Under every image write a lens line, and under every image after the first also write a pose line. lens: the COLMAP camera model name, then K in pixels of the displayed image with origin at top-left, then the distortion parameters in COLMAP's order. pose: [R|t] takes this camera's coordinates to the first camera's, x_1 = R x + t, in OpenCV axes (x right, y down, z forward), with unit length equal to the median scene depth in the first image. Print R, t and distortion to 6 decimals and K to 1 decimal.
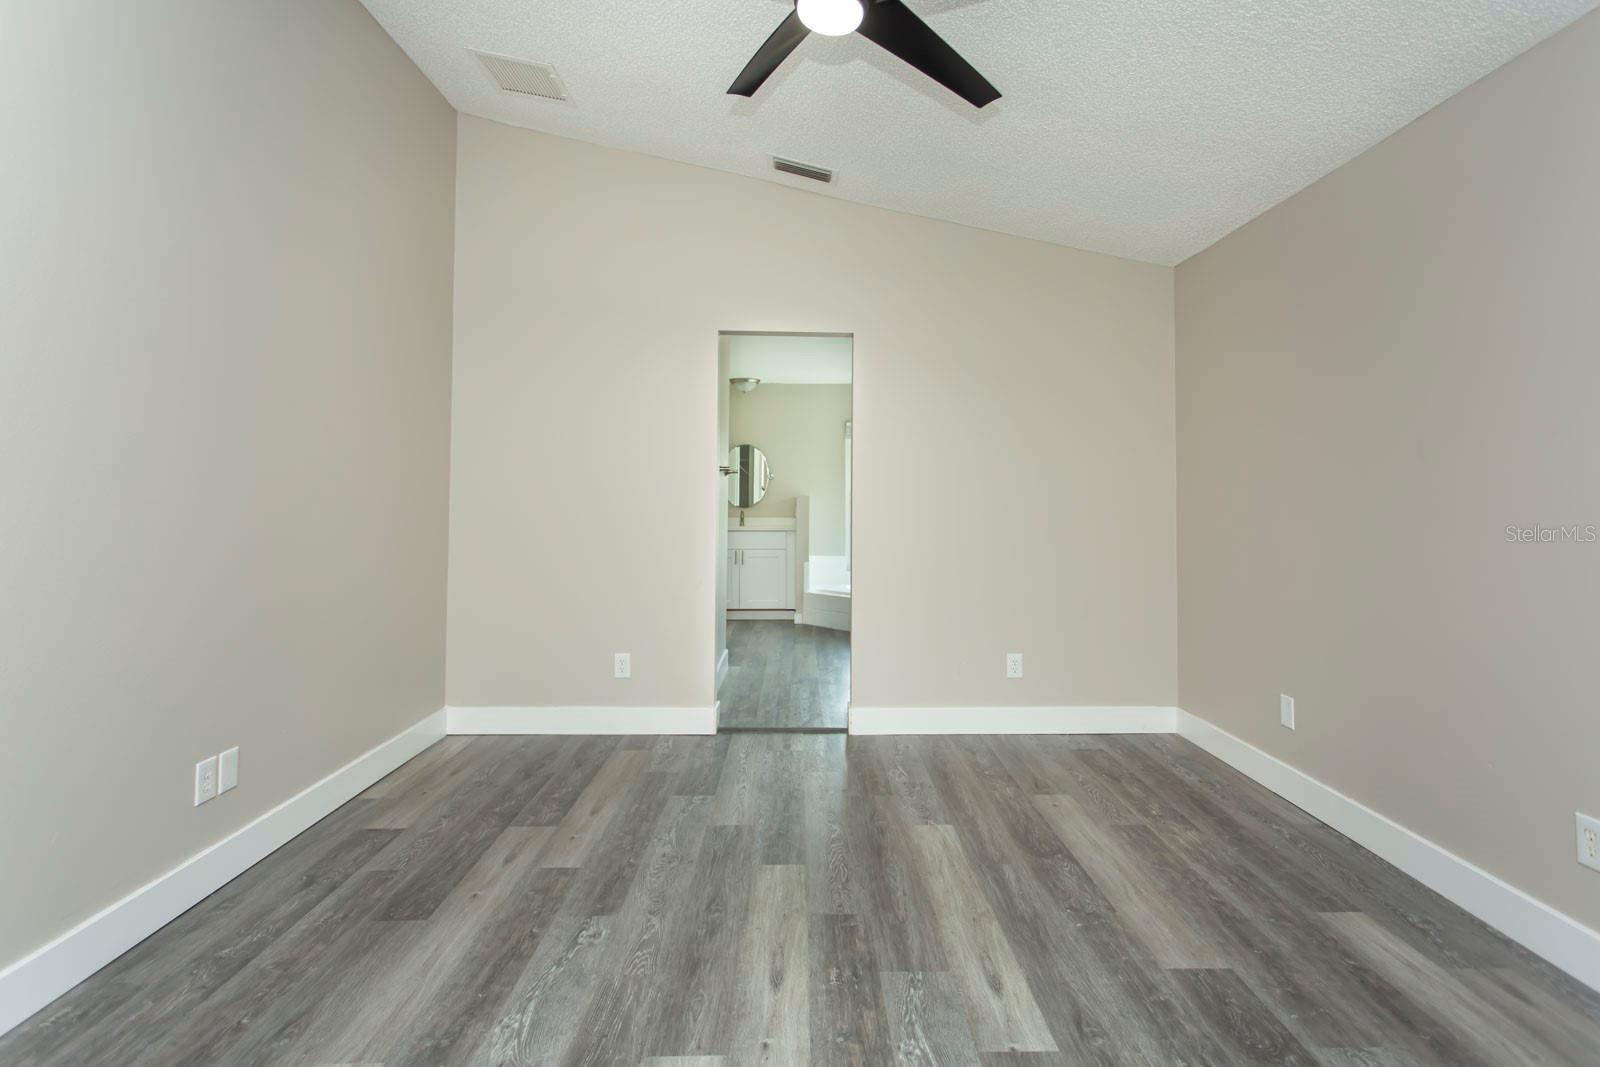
lens RADIAL K [[773.8, 0, 799.5], [0, 773.8, 512.1], [0, 0, 1]] dist [0.001943, 0.000417]
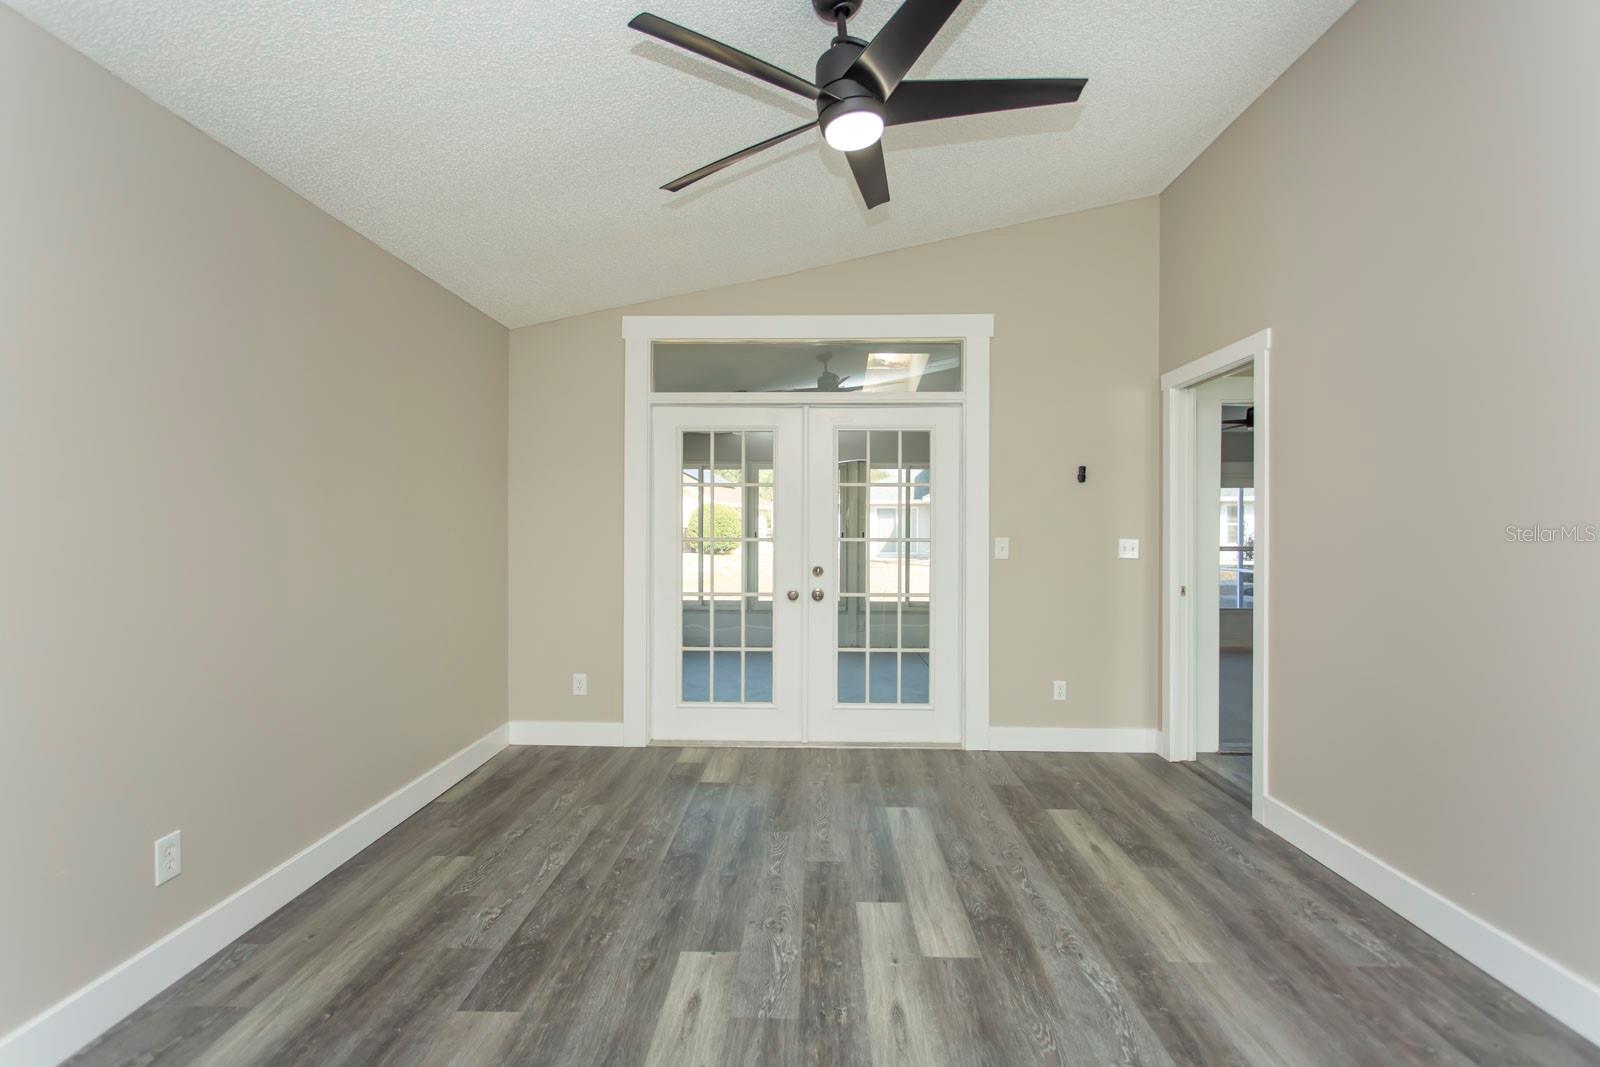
lens RADIAL K [[773.8, 0, 799.5], [0, 773.8, 512.1], [0, 0, 1]] dist [0.001943, 0.000417]
pose [[-0.999739, -0.005811, 0.022082, 0.086882], [-0.005799, 0.999983, 0.000620, -0.079691], [-0.022086, 0.000492, -0.999756, 2.110624]]
